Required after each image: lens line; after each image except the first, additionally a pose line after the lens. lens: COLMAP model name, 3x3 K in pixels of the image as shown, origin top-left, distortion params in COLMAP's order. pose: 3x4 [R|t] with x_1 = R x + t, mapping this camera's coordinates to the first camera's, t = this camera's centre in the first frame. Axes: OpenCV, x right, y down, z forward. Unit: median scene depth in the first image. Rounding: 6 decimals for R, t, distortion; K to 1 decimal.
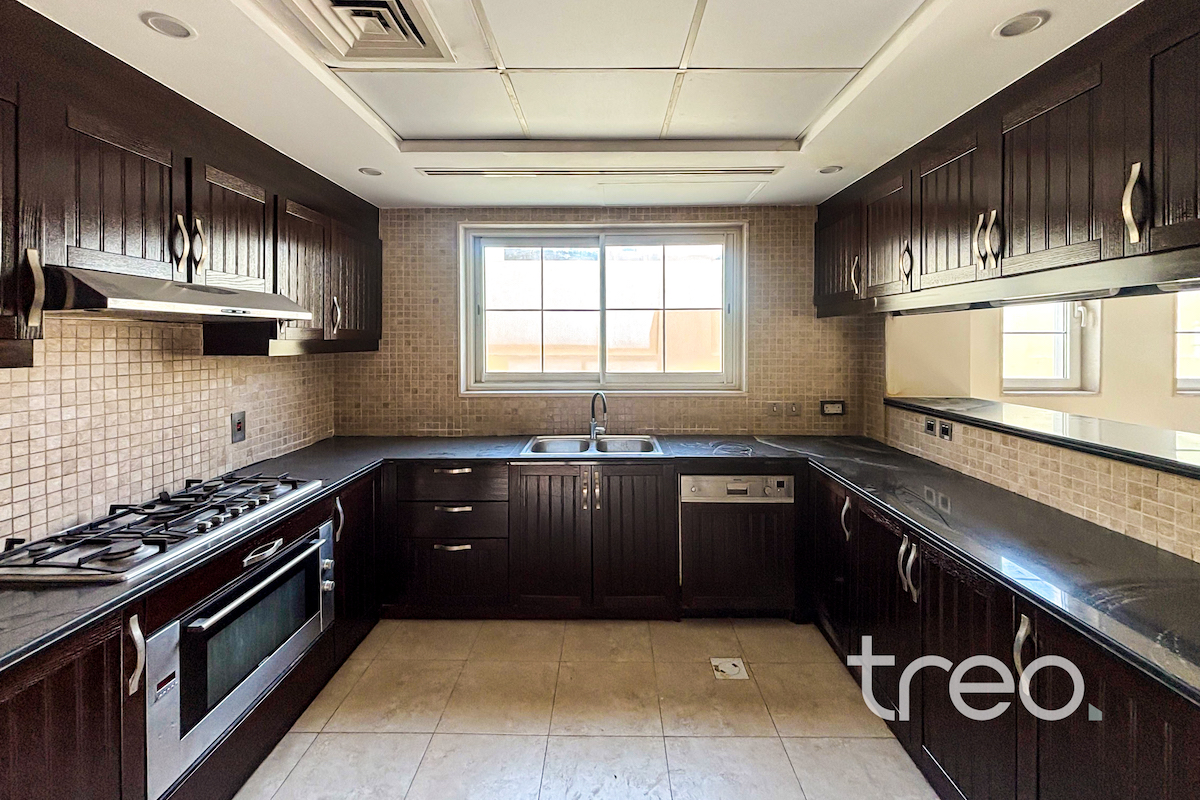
lens RADIAL K [[509.7, 0, 600.0], [0, 509.7, 400.0], [0, 0, 1]] dist [-0.000394, -0.000690]
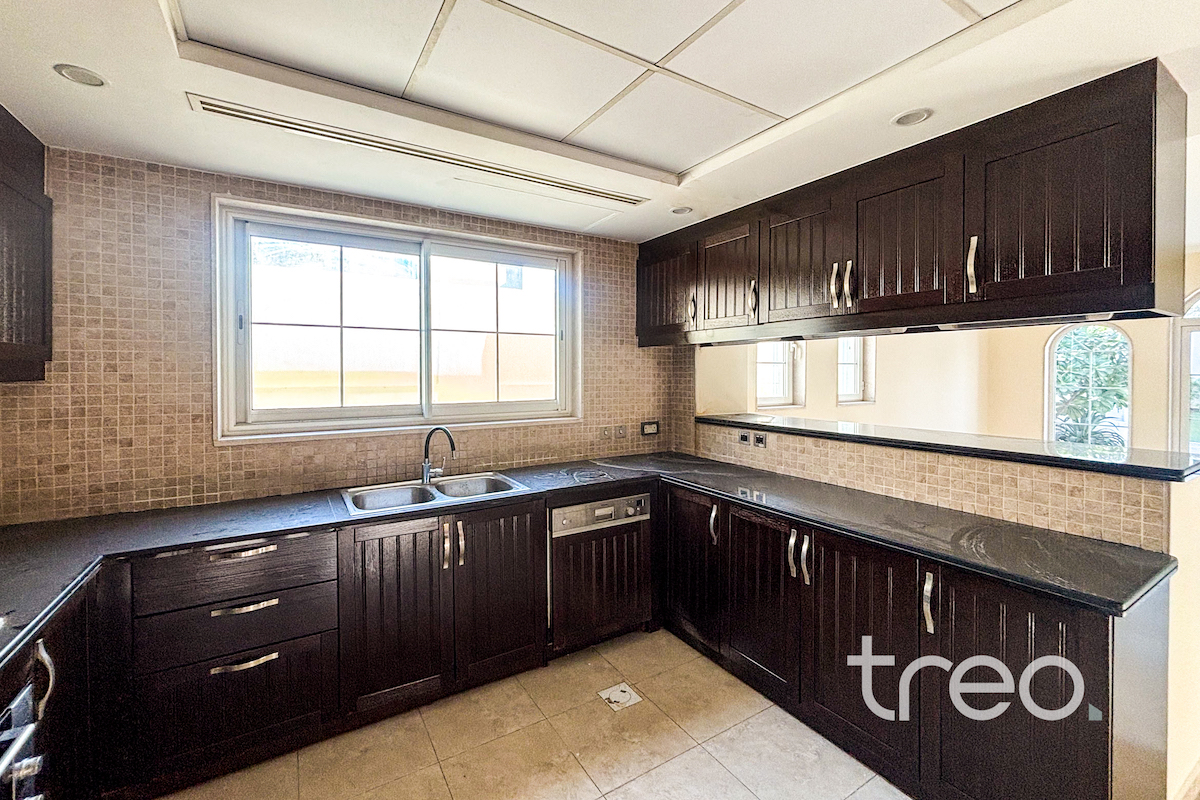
lens RADIAL K [[487.7, 0, 602.7], [0, 487.7, 421.7], [0, 0, 1]] dist [-0.000112, -0.007724]
pose [[0.832252, -0.053672, 0.551794, -0.228089], [0.063892, 0.997957, 0.000703, -0.006921], [-0.550704, 0.034670, 0.833980, 0.180456]]
